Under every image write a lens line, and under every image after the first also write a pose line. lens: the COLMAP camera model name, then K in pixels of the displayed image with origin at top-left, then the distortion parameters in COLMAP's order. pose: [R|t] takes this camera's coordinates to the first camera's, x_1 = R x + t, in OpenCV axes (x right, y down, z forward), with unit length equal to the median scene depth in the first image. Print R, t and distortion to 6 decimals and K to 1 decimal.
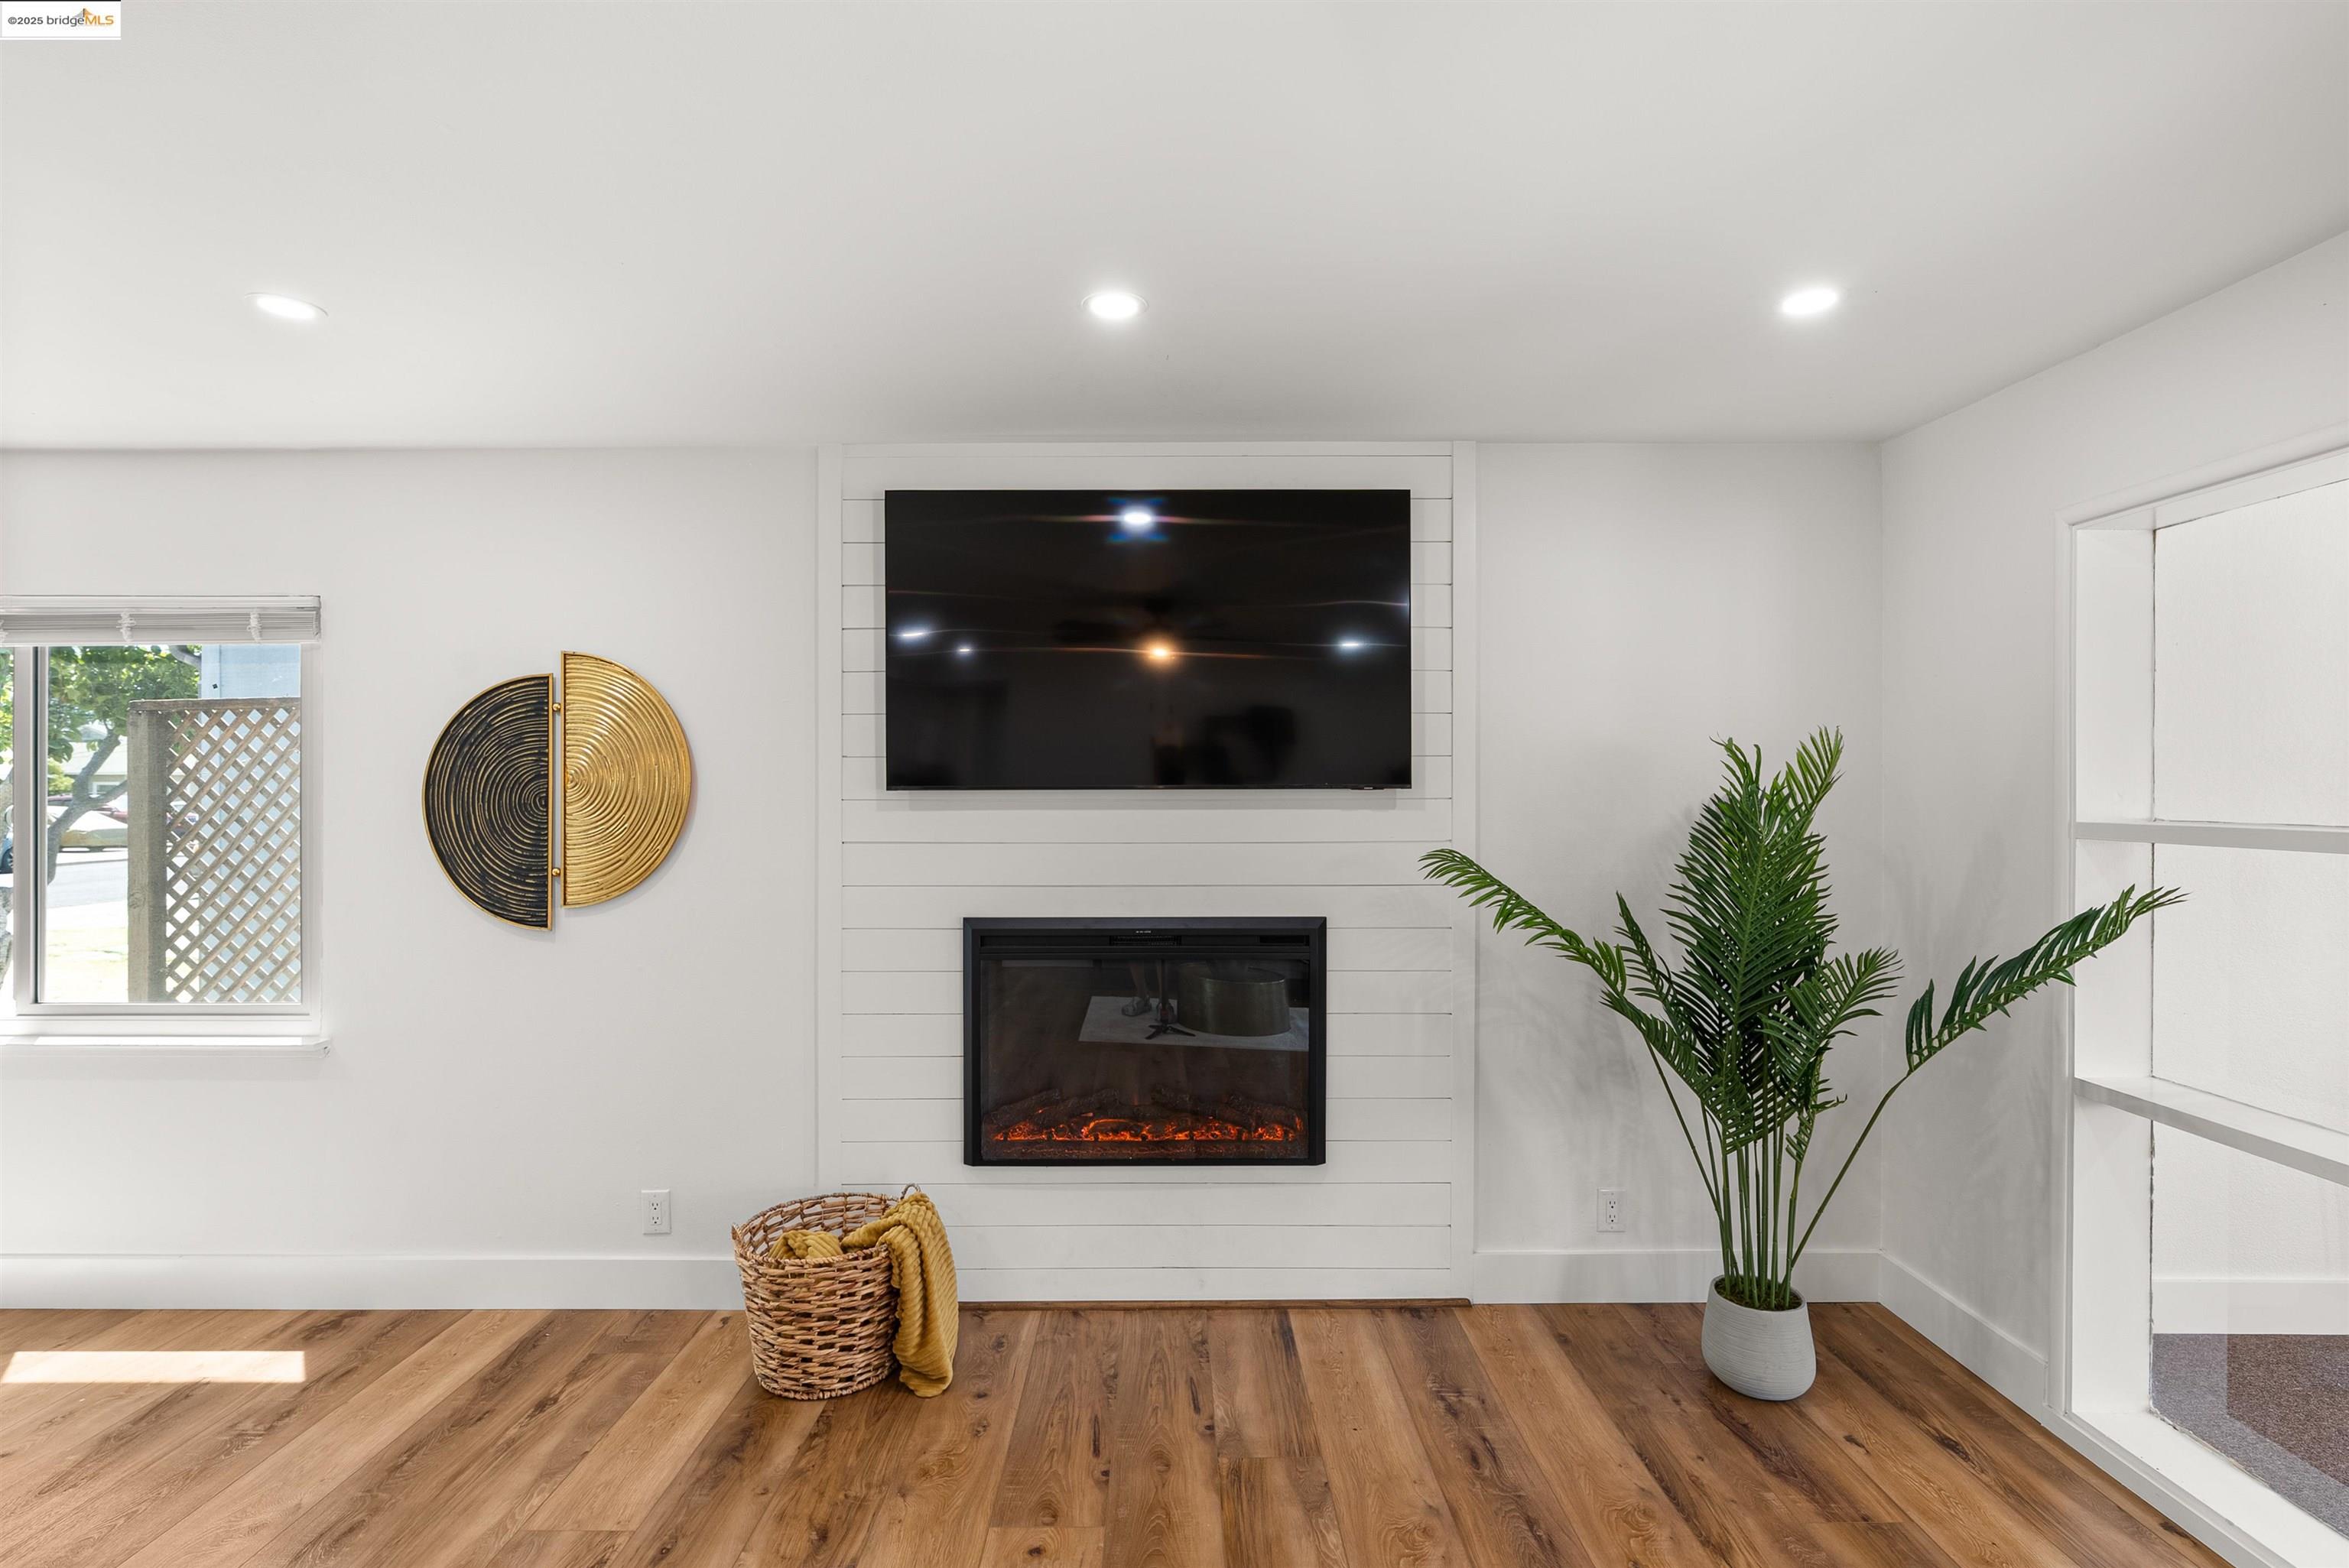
lens RADIAL K [[1066.9, 0, 1172.9], [0, 1066.9, 786.6], [0, 0, 1]] dist [-0.004085, 0.000564]
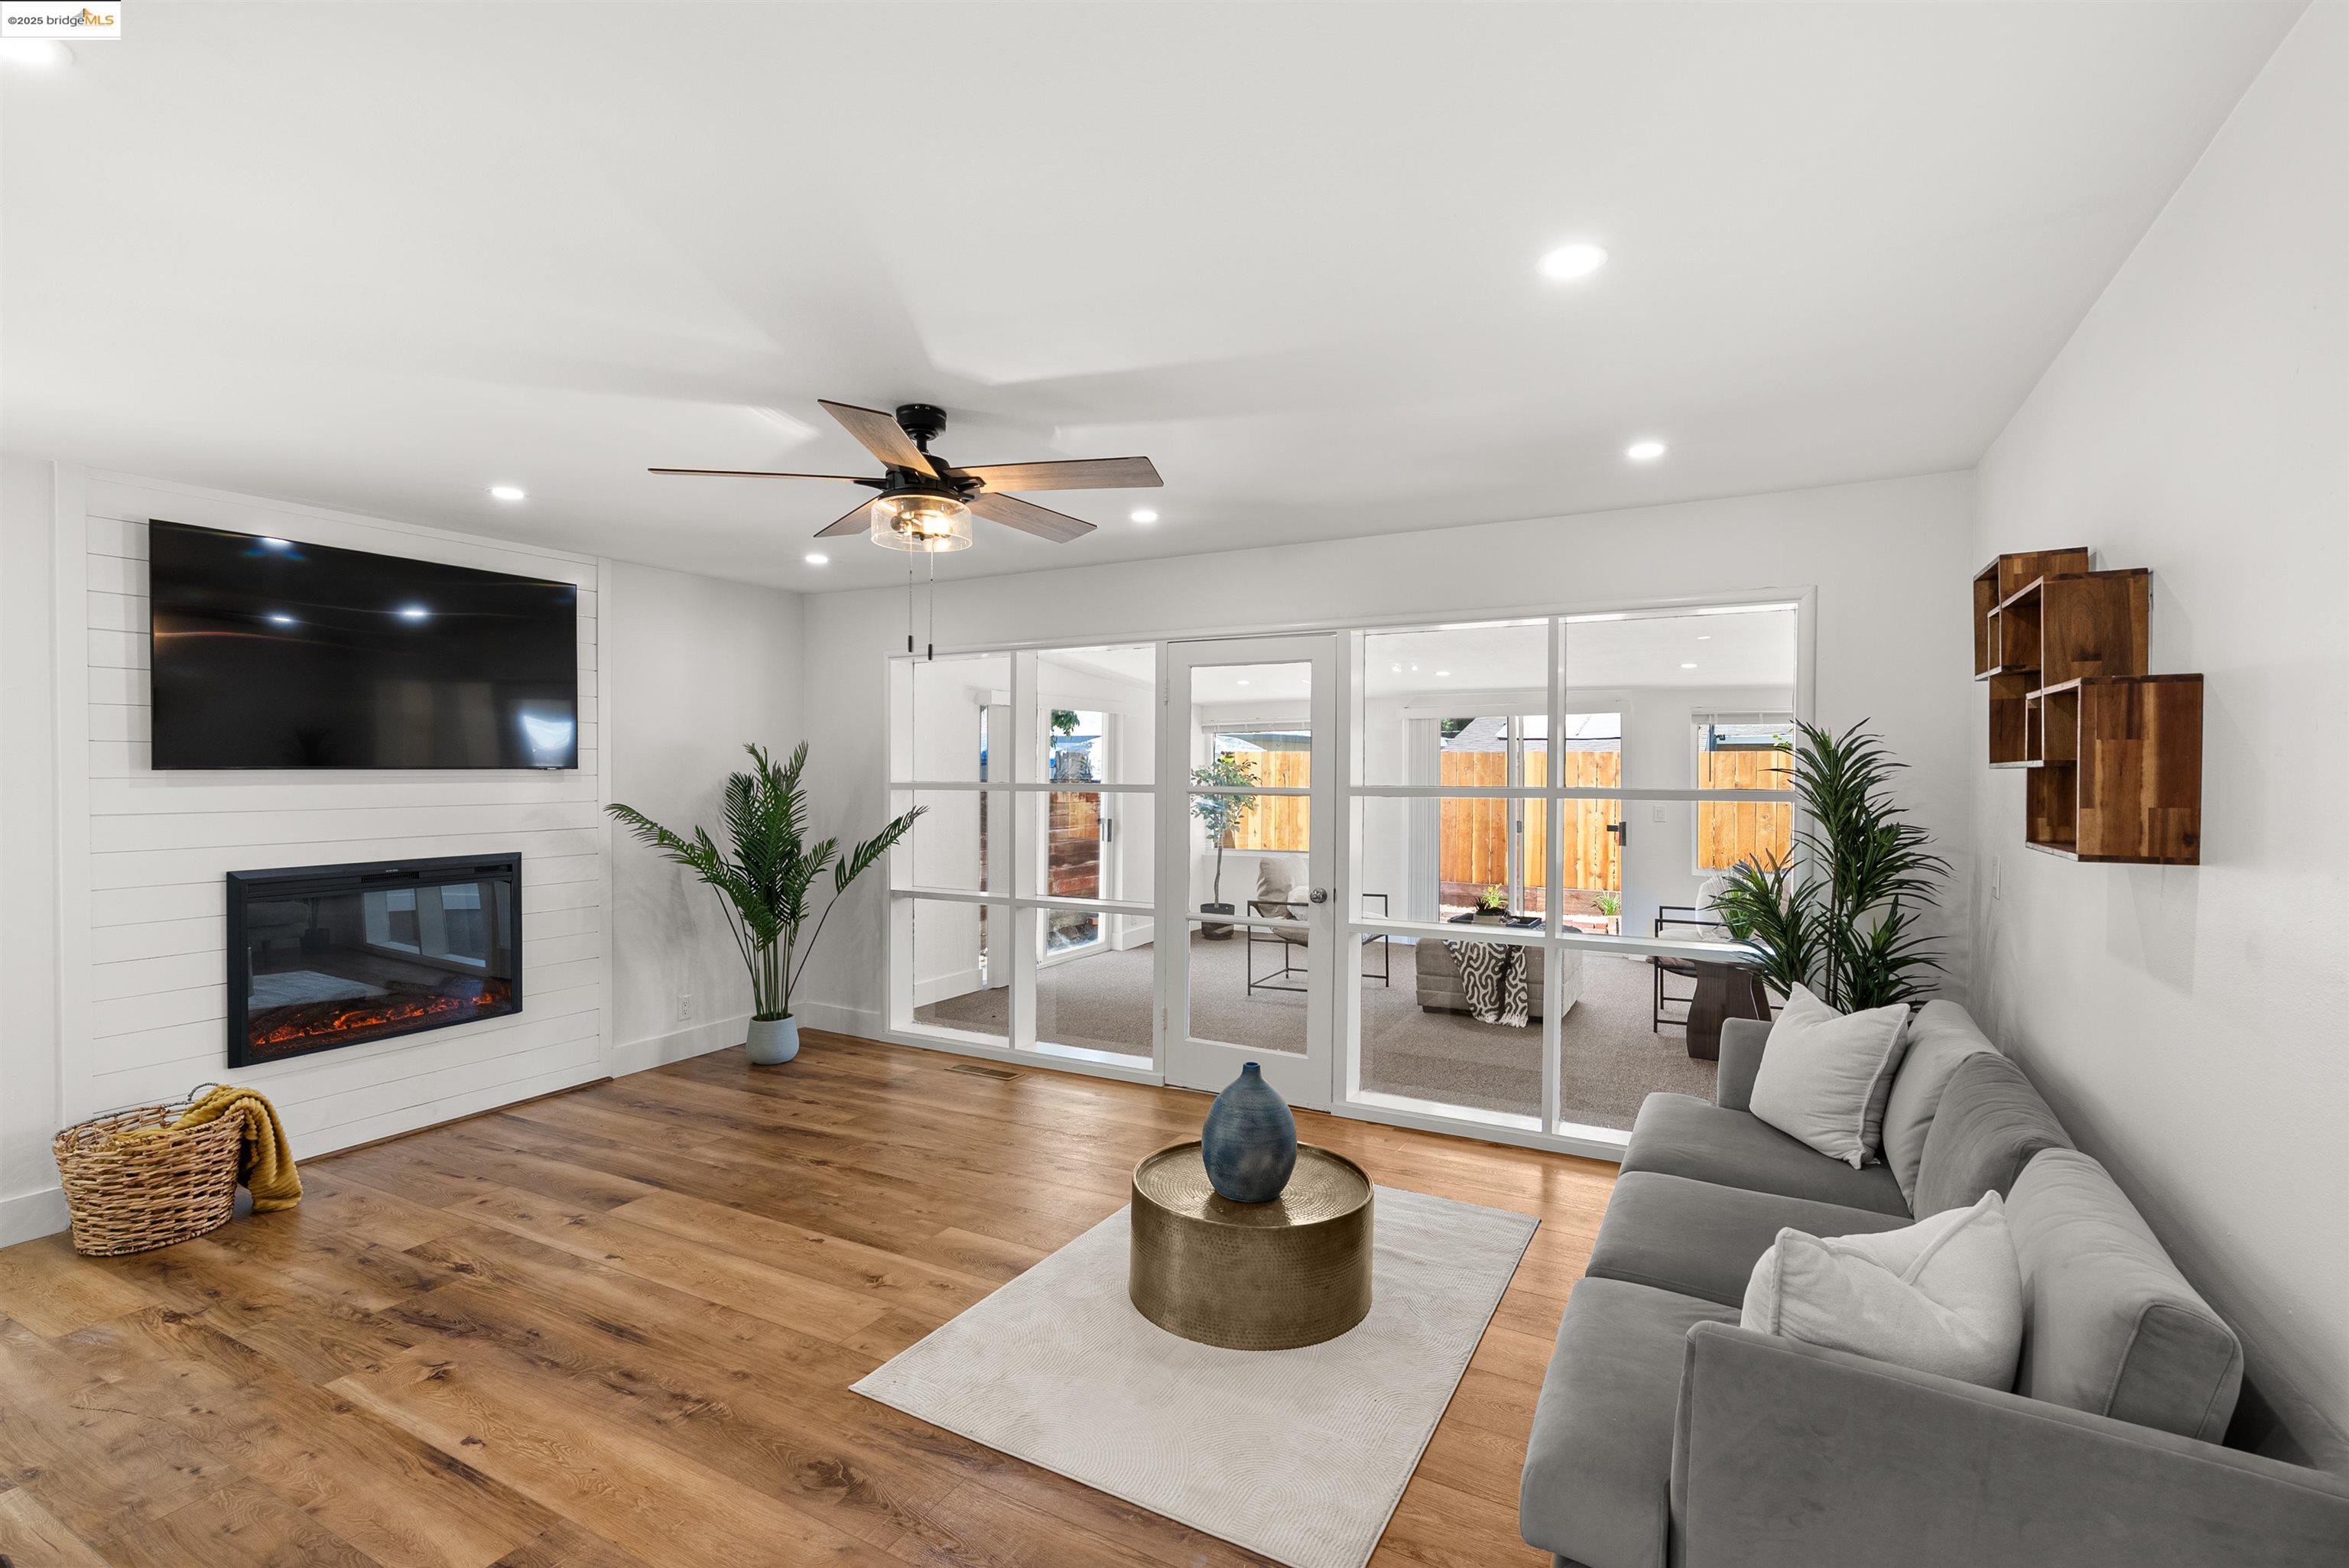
lens RADIAL K [[1058.6, 0, 1174.5], [0, 1058.6, 784.0], [0, 0, 1]] dist [0.000545, 0.000089]
pose [[0.484739, -0.012848, 0.874565, -0.836675], [-0.000879, 0.999884, 0.015176, 0.000600], [-0.874659, -0.008125, 0.484671, -0.642408]]
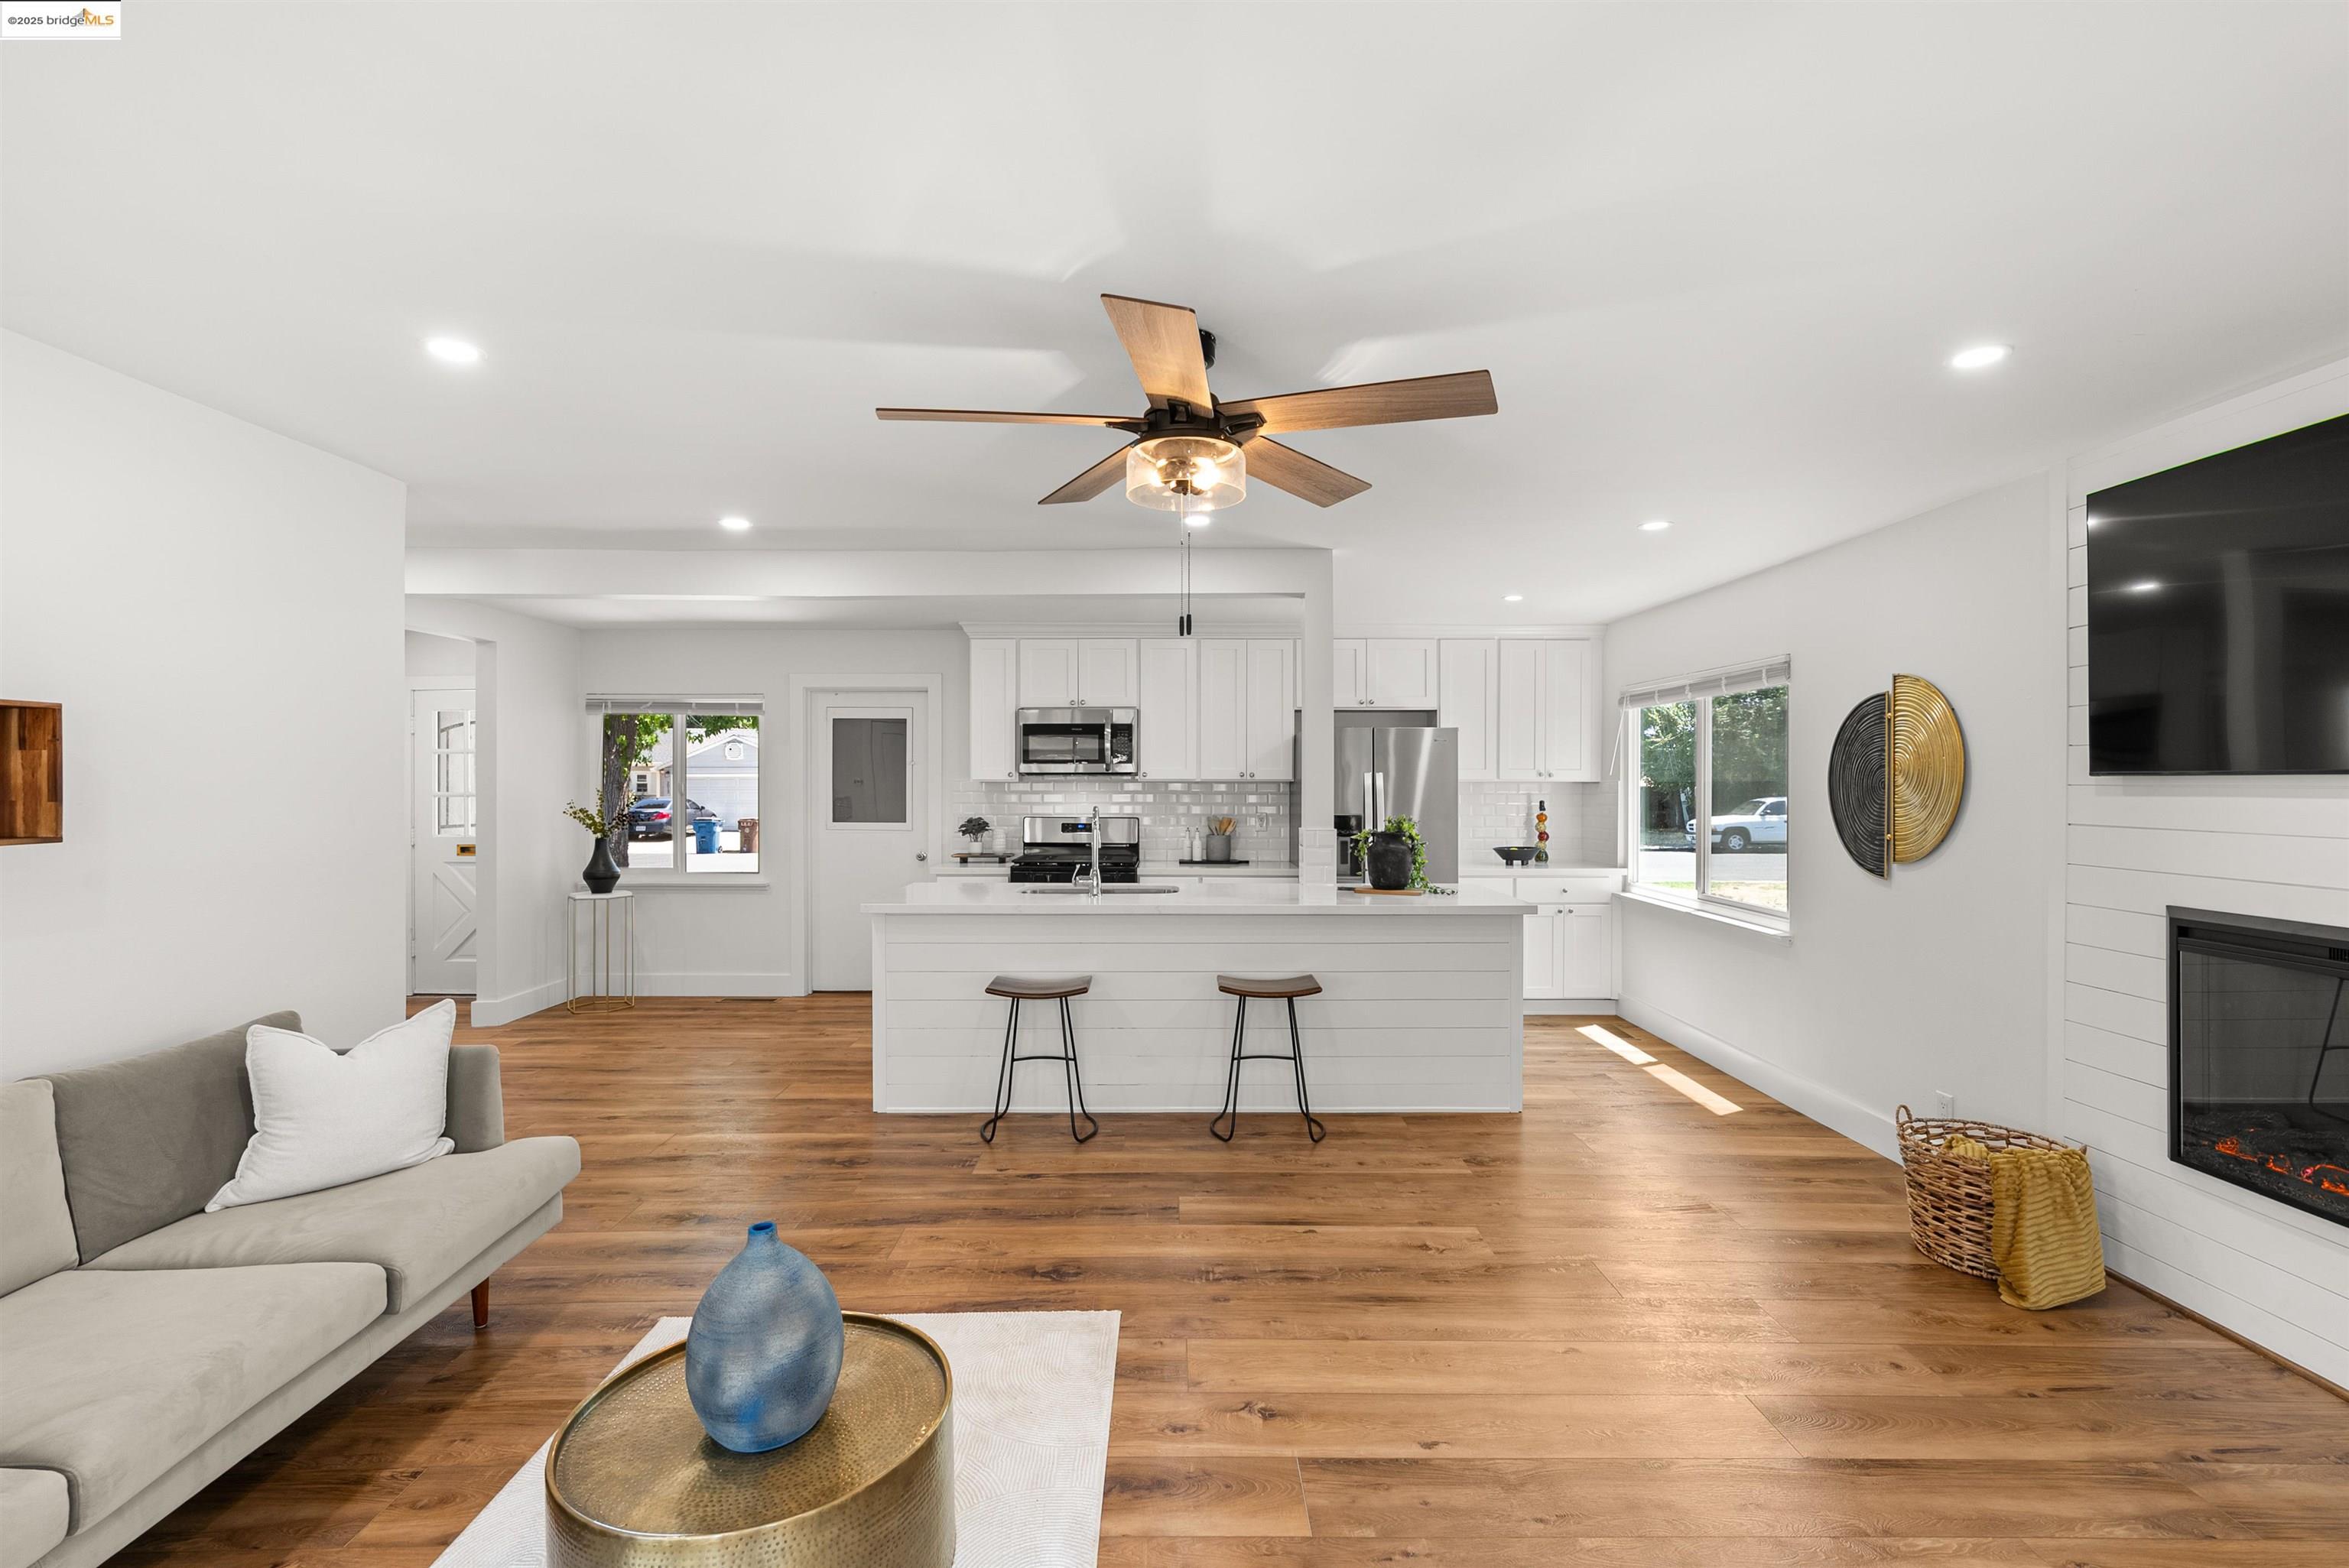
lens RADIAL K [[1066.9, 0, 1172.9], [0, 1066.9, 786.6], [0, 0, 1]] dist [-0.004085, 0.000564]
pose [[0.000654, 0.006394, -0.999979, 0.881036], [0.001643, 0.999978, 0.006395, 0.006444], [0.999998, -0.001647, 0.000643, 0.095951]]
